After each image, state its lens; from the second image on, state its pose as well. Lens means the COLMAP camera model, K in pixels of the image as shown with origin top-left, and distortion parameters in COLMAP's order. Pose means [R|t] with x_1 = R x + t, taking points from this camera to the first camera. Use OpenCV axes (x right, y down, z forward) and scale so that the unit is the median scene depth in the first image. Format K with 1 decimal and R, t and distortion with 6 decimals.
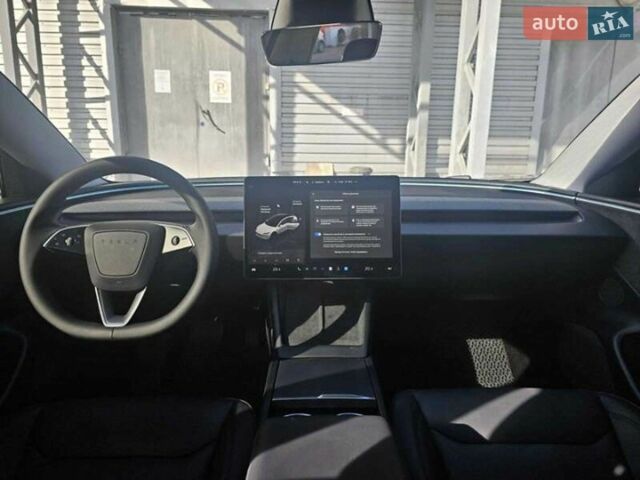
lens RADIAL K [[439.3, 0, 320.0], [0, 439.3, 240.0], [0, 0, 1]] dist [0.067856, -0.069528]
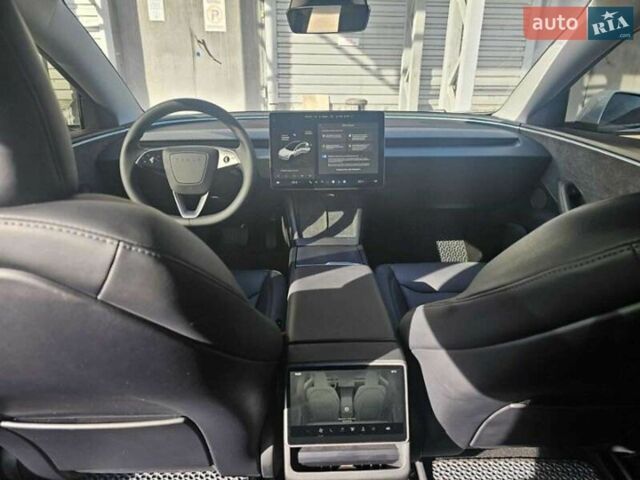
lens RADIAL K [[439.3, 0, 320.0], [0, 439.3, 240.0], [0, 0, 1]] dist [0.067856, -0.069528]
pose [[0.999905, -0.007209, 0.011719, -0.029237], [0.005397, 0.988999, 0.147825, 0.034871], [-0.012656, -0.147748, 0.988944, -0.326799]]
